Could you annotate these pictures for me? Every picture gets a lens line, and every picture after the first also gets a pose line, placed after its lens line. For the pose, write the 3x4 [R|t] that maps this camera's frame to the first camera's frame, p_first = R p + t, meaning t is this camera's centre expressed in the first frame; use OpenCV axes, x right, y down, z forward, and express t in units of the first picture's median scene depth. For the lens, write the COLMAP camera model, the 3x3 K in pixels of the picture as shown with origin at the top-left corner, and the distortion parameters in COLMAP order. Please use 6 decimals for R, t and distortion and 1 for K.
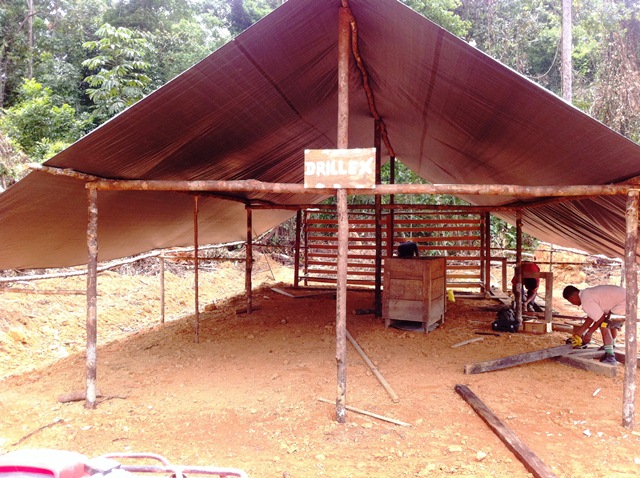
lens RADIAL K [[620.7, 0, 320.0], [0, 620.7, 239.0], [0, 0, 1]] dist [0.105453, -0.312696]
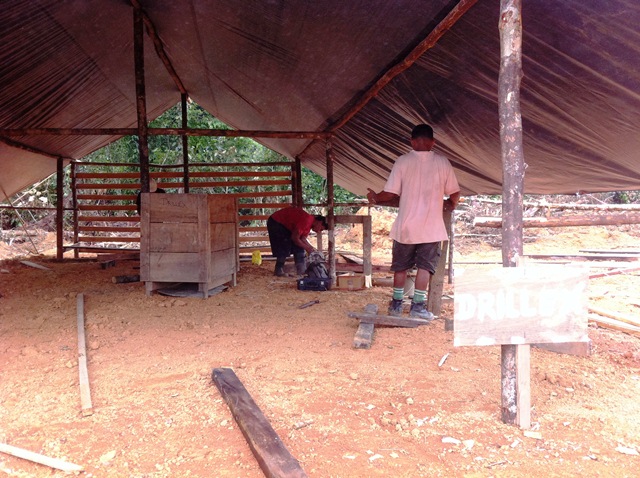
lens RADIAL K [[620.7, 0, 320.0], [0, 620.7, 239.0], [0, 0, 1]] dist [0.105453, -0.312696]
pose [[0.962057, -0.032922, 0.270855, 0.158284], [0.026569, 0.999280, 0.027088, 0.102206], [-0.271552, -0.018864, 0.962239, 0.431753]]
